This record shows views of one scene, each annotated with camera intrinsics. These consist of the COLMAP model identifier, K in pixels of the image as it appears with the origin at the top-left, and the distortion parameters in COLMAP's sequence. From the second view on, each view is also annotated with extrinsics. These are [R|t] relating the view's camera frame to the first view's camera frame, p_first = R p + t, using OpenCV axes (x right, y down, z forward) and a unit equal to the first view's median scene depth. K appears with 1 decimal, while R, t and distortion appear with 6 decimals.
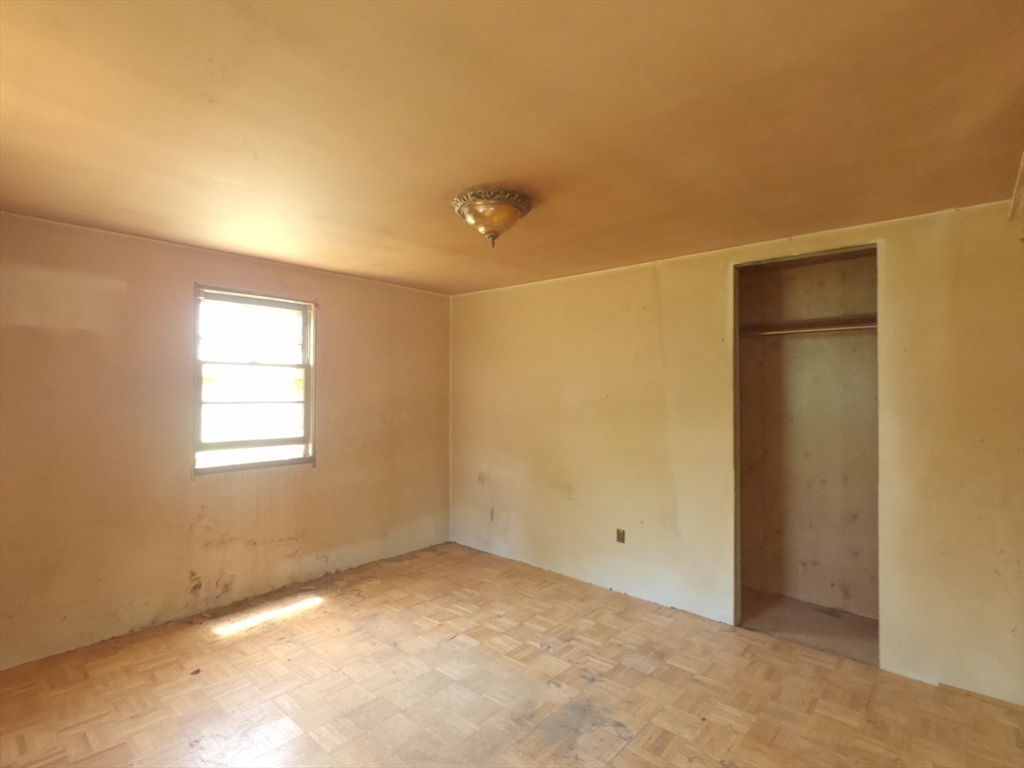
lens RADIAL K [[520.7, 0, 516.7], [0, 520.7, 388.4], [0, 0, 1]] dist [0.009276, -0.000877]
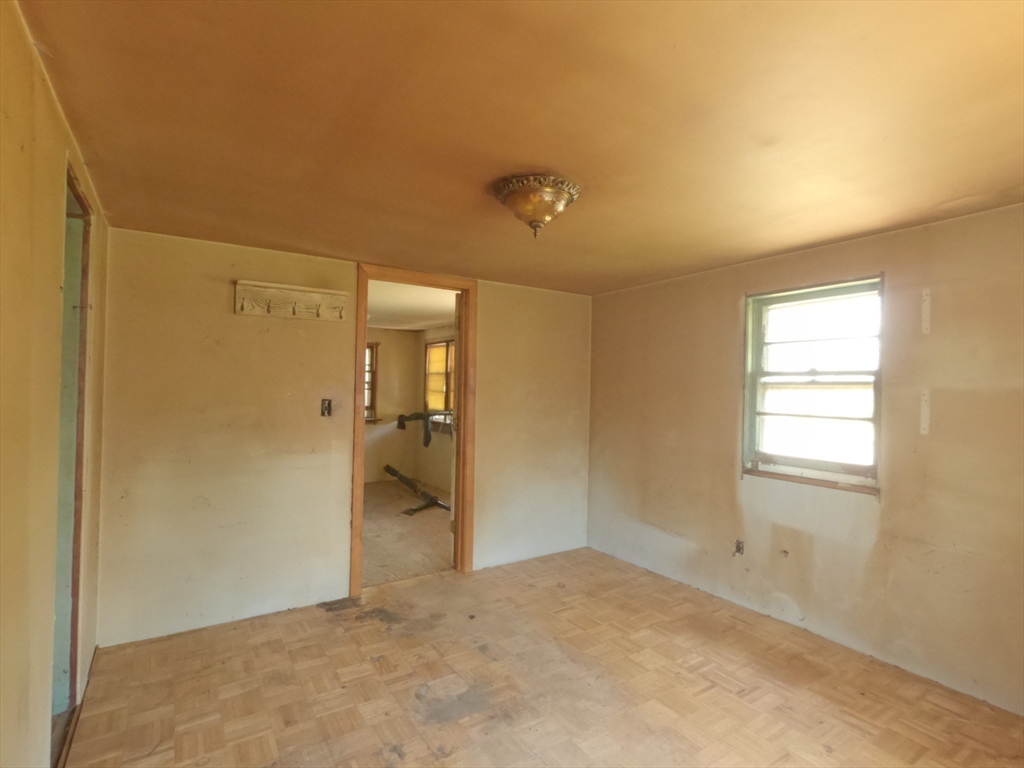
lens RADIAL K [[520.7, 0, 513.3], [0, 520.7, 383.9], [0, 0, 1]] dist [0.009276, -0.000877]
pose [[-0.965321, -0.012014, 0.260788, -0.177148], [-0.016243, 0.999769, -0.014068, 0.002145], [-0.260559, -0.017816, -0.965294, 1.321042]]
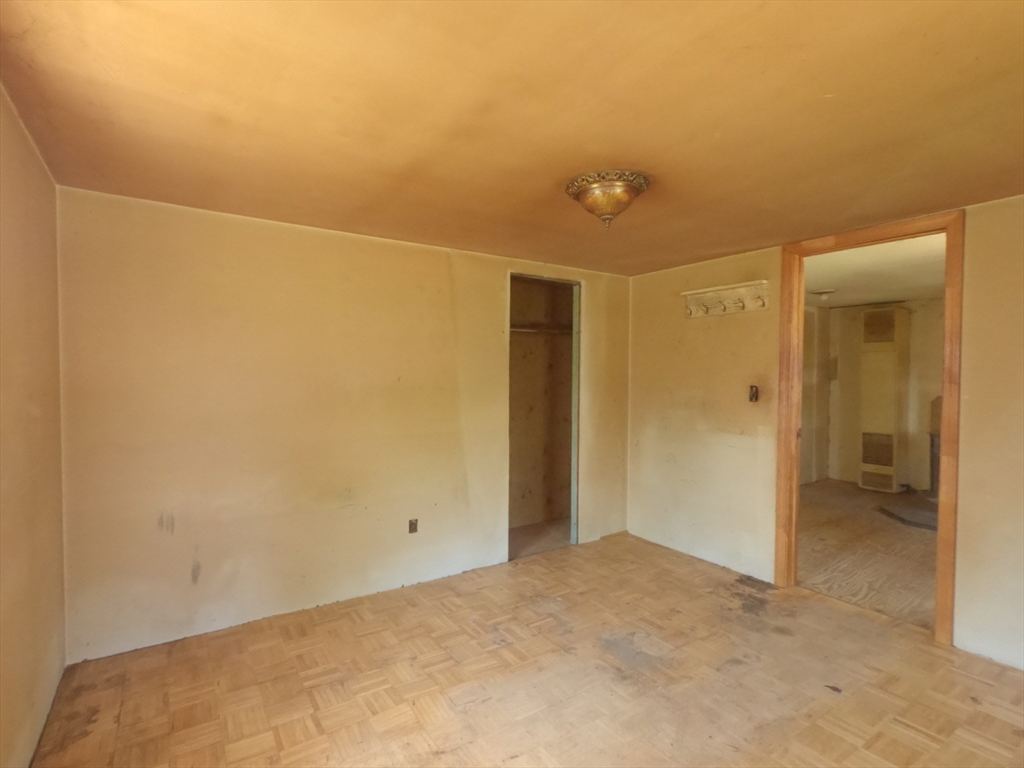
lens RADIAL K [[520.7, 0, 508.0], [0, 520.7, 384.1], [0, 0, 1]] dist [0.009276, -0.000877]
pose [[0.254554, -0.022875, 0.966788, -0.732128], [-0.007723, 0.999640, 0.025686, -0.003595], [-0.967028, -0.014005, 0.254286, 0.640879]]
